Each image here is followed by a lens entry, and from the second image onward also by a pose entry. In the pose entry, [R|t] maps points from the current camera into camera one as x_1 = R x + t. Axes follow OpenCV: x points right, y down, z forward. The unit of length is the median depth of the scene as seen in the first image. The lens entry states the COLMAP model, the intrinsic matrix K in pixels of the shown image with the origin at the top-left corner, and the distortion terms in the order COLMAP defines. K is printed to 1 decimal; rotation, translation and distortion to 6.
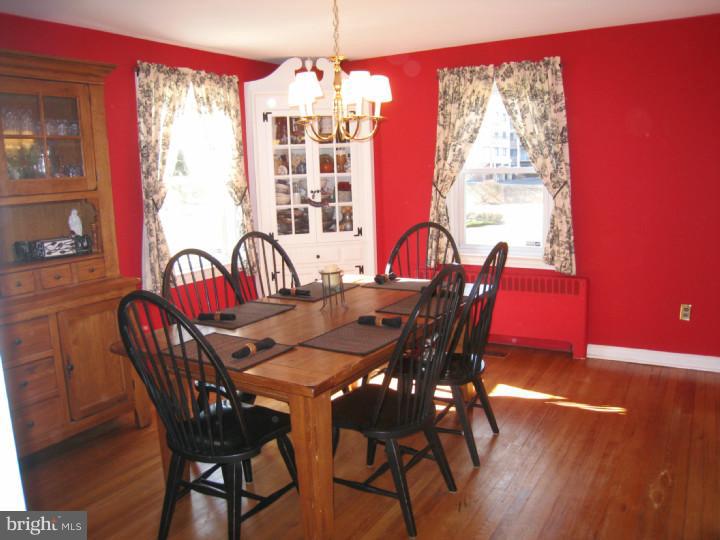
lens RADIAL K [[593.9, 0, 360.0], [0, 593.9, 270.0], [0, 0, 1]] dist [-0.168684, 0.118173]
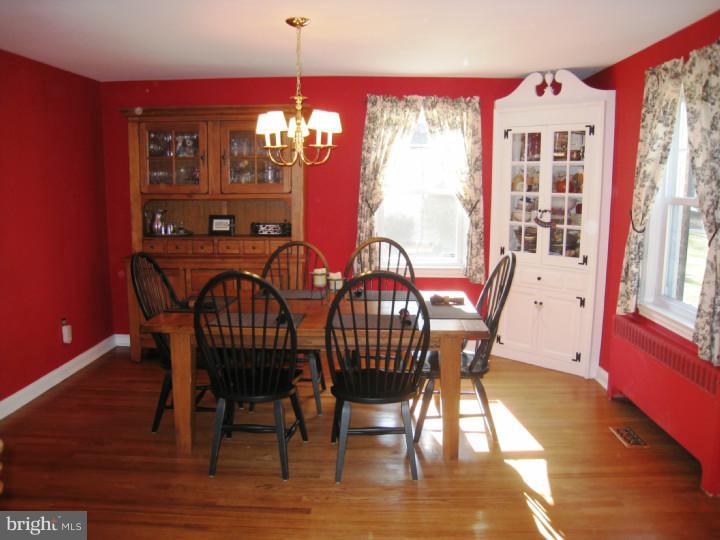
lens RADIAL K [[593.9, 0, 360.0], [0, 593.9, 270.0], [0, 0, 1]] dist [-0.168684, 0.118173]
pose [[0.485628, 0.165046, -0.858444, 0.676089], [-0.167539, 0.981383, 0.093904, -0.086494], [0.857961, 0.098220, 0.504238, 0.309680]]
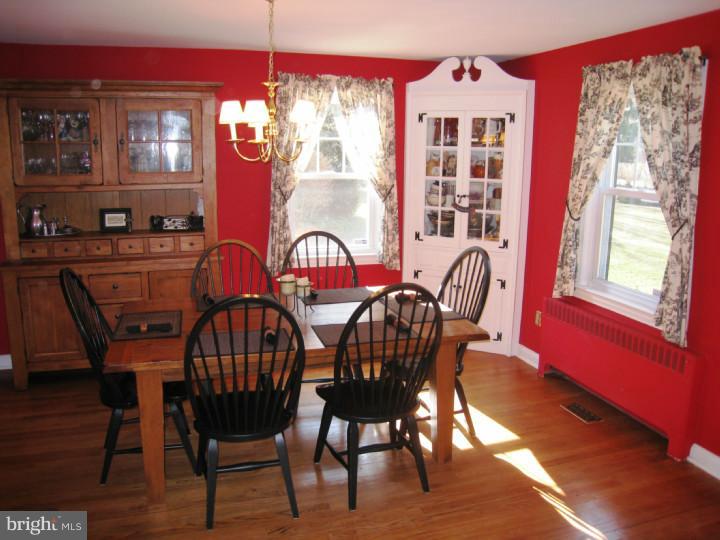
lens RADIAL K [[593.9, 0, 360.0], [0, 593.9, 270.0], [0, 0, 1]] dist [-0.168684, 0.118173]
pose [[0.748047, 0.177587, -0.639444, 0.487048], [-0.148117, 0.983903, 0.099978, -0.094910], [0.646906, 0.019925, 0.762309, 0.177487]]
